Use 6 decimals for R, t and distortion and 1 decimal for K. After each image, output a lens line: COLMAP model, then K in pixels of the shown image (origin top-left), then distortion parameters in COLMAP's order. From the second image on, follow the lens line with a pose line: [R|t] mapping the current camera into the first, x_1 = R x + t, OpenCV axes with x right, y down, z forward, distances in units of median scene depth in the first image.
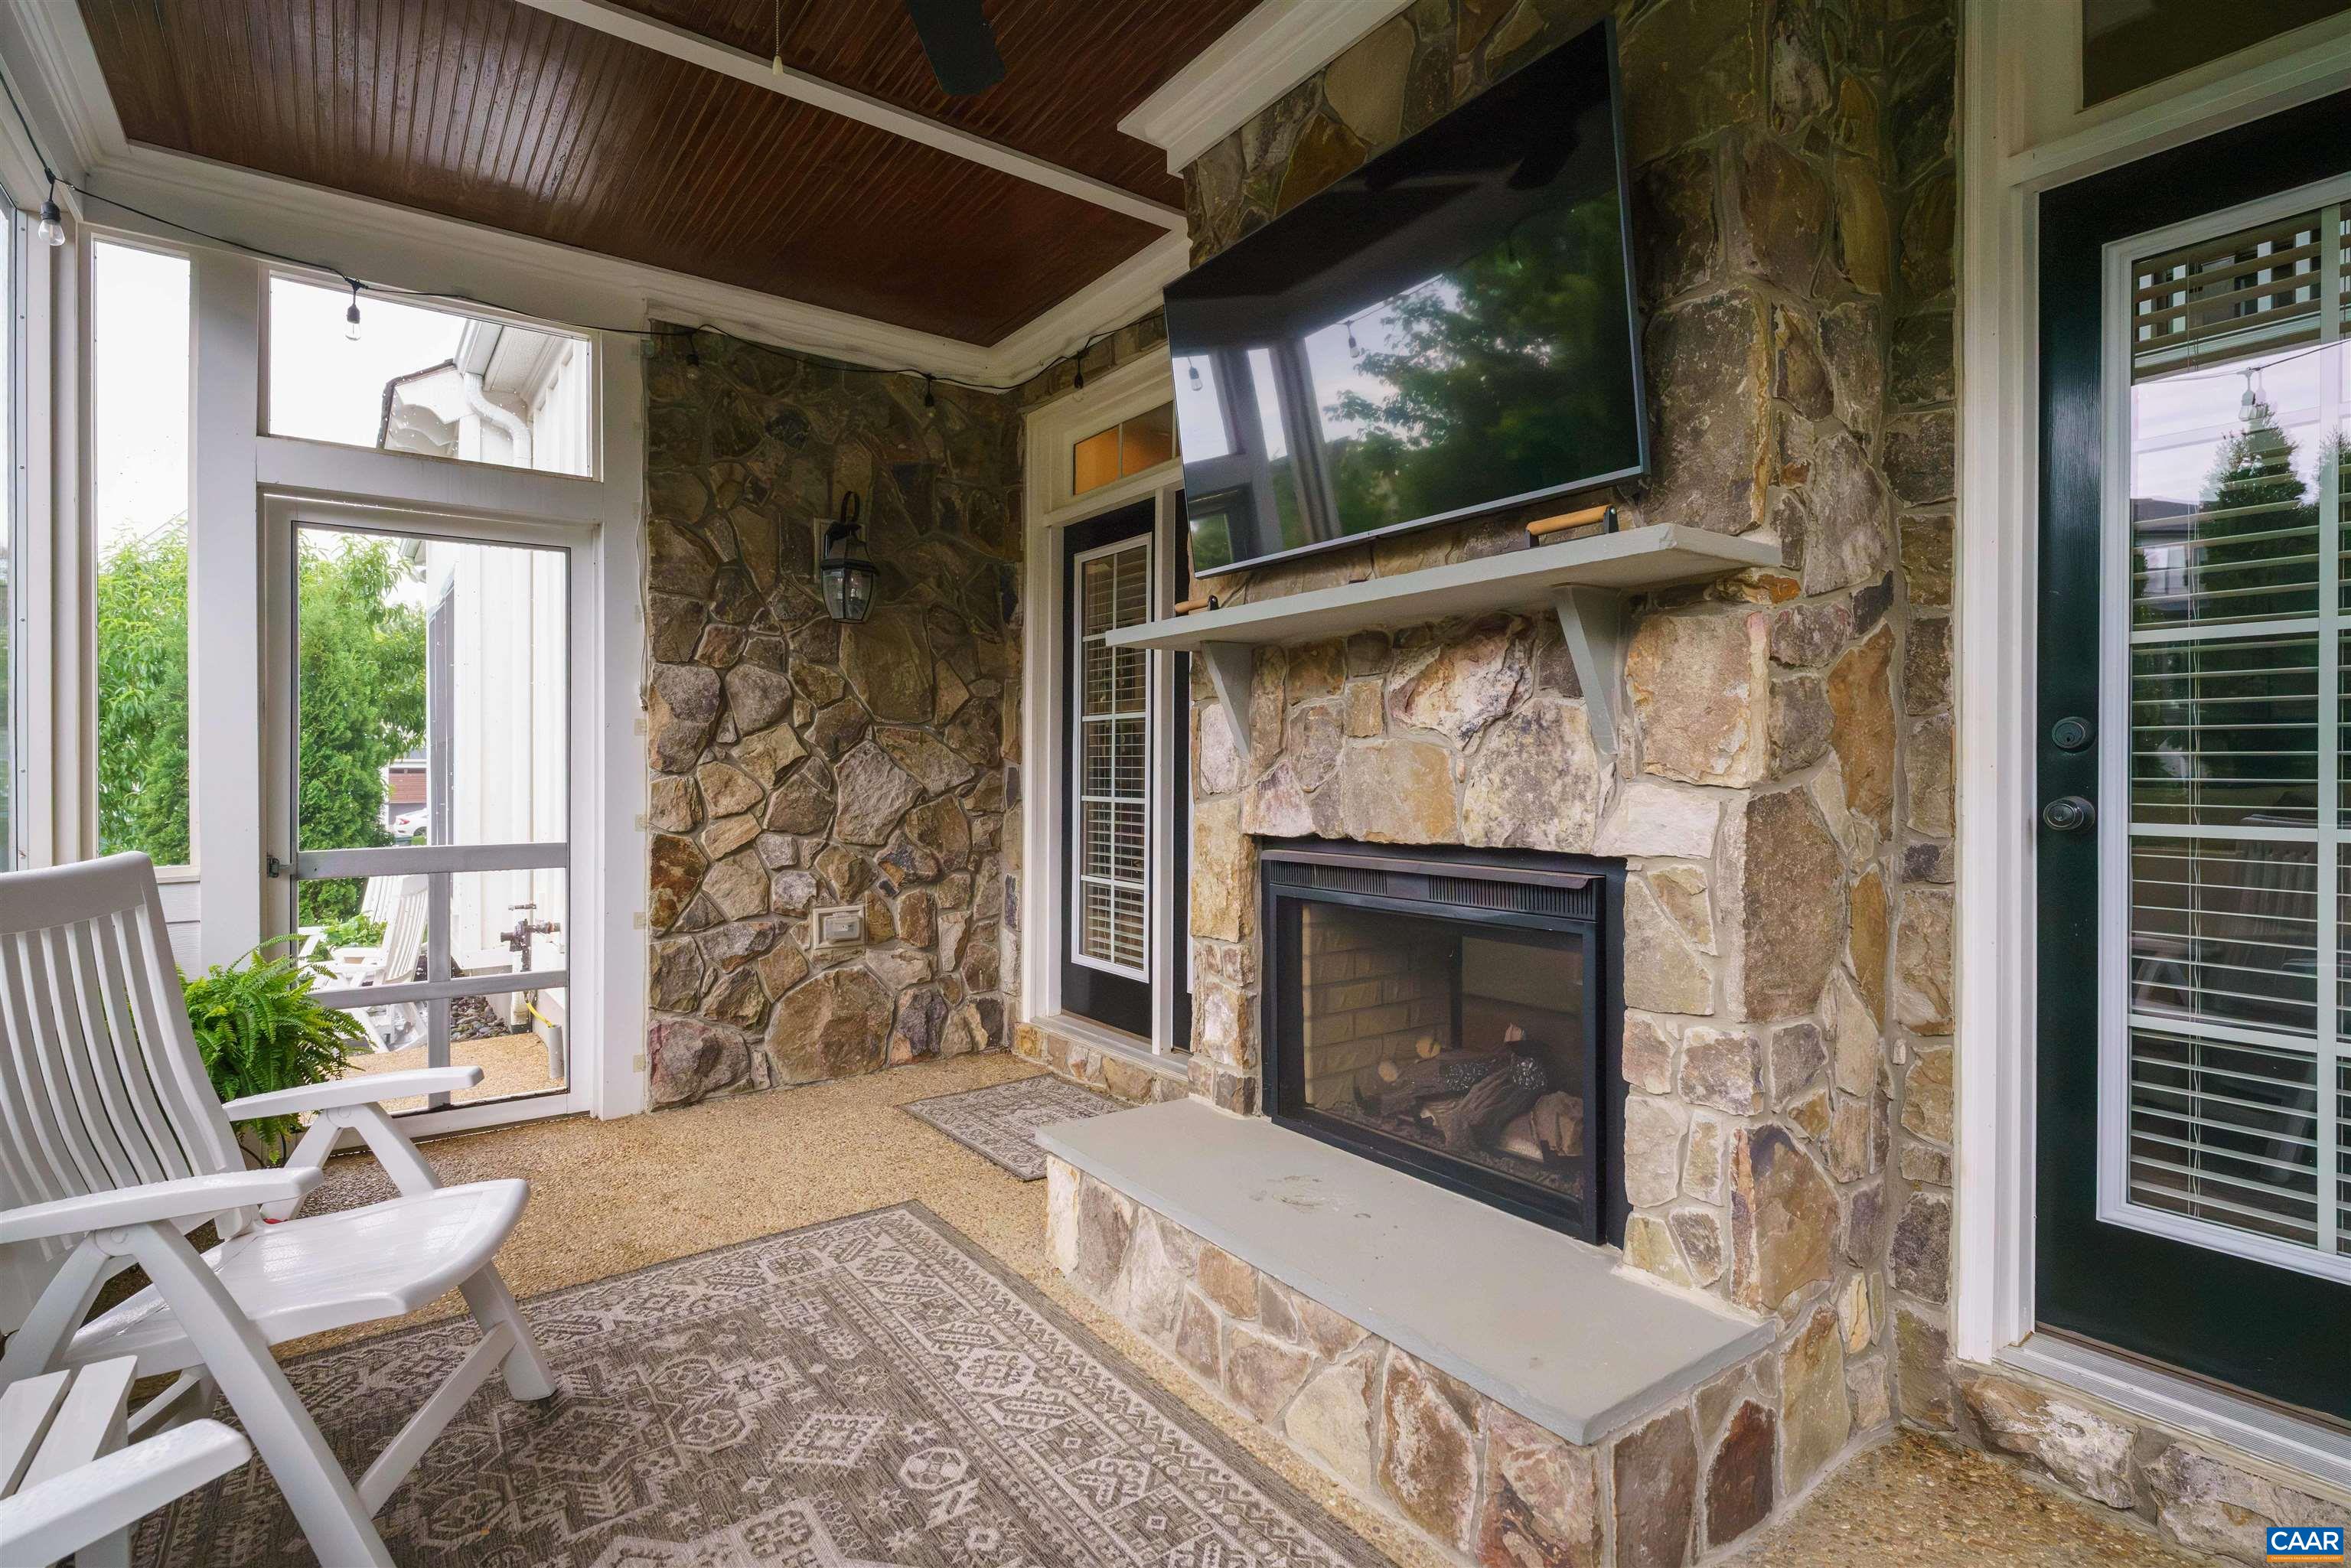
lens RADIAL K [[1142.6, 0, 1172.7], [0, 1142.6, 773.5], [0, 0, 1]] dist [-0.000329, 0.000418]
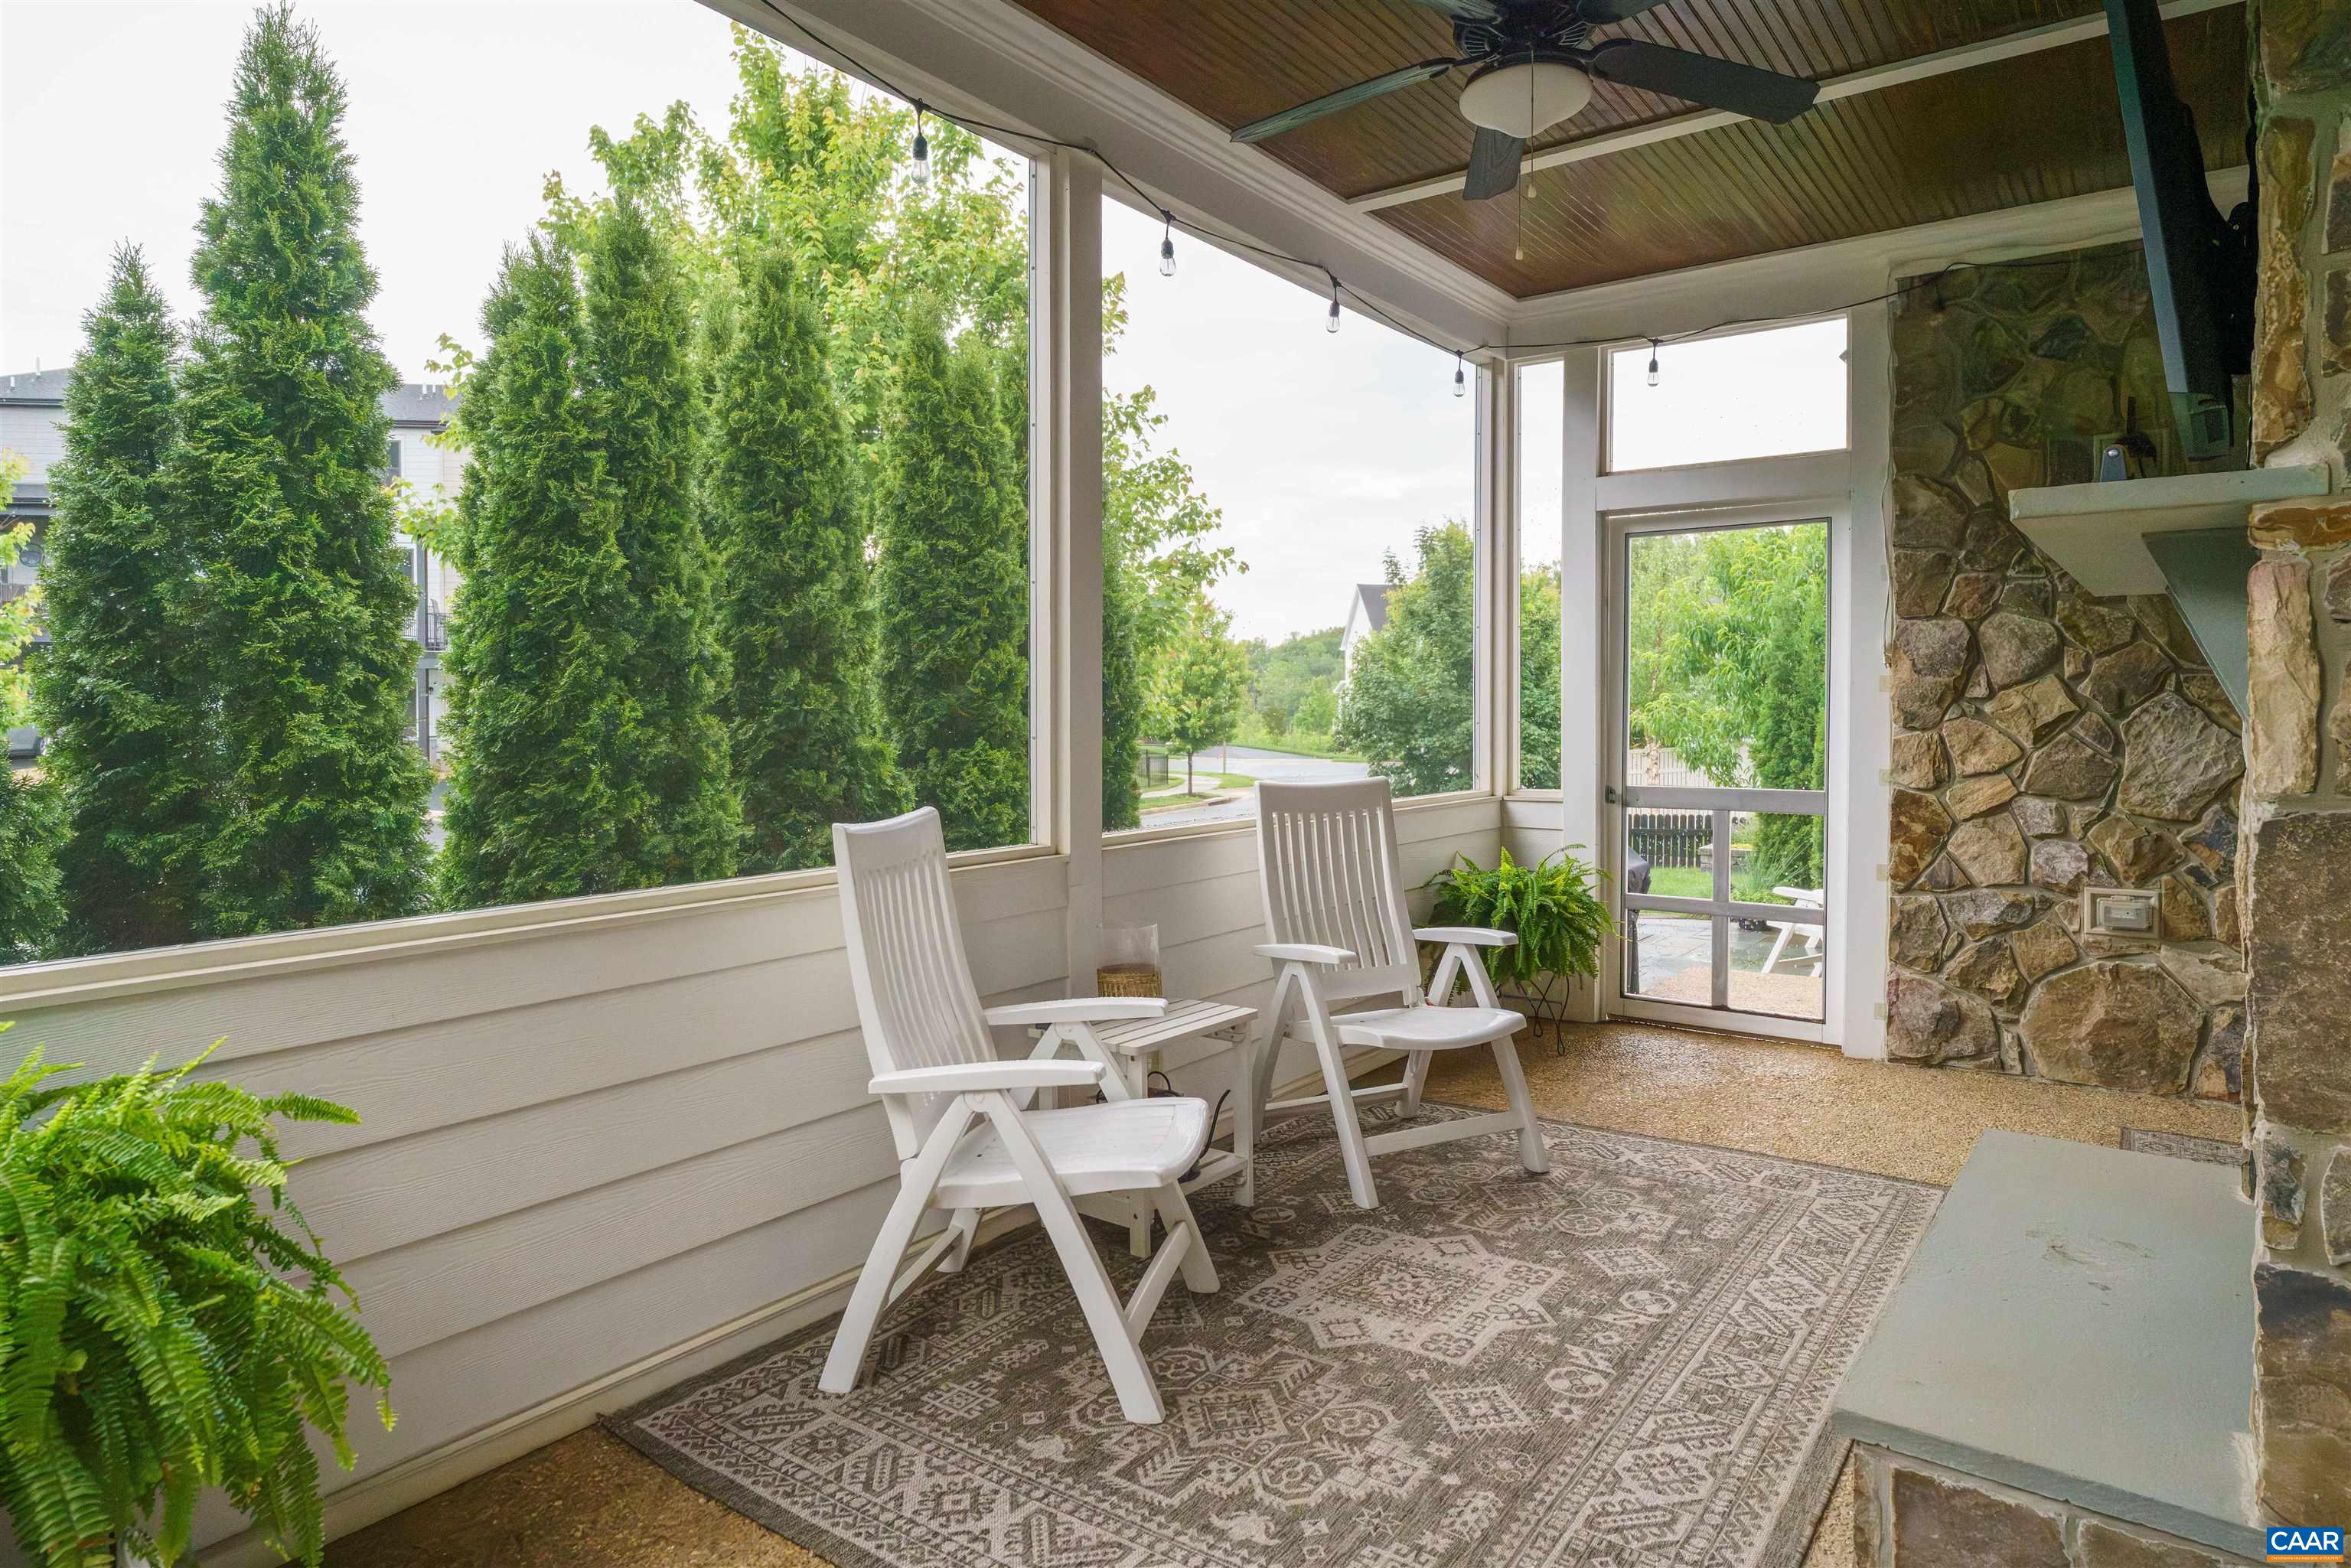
lens RADIAL K [[1349.3, 0, 1170.0], [0, 1349.3, 720.2], [0, 0, 1]] dist [-0.001483, 0.000079]
pose [[0.300020, 0.012026, -0.953857, 0.479978], [-0.001185, 0.999924, 0.012235, -0.021298], [0.953932, -0.002541, 0.300012, 0.028195]]
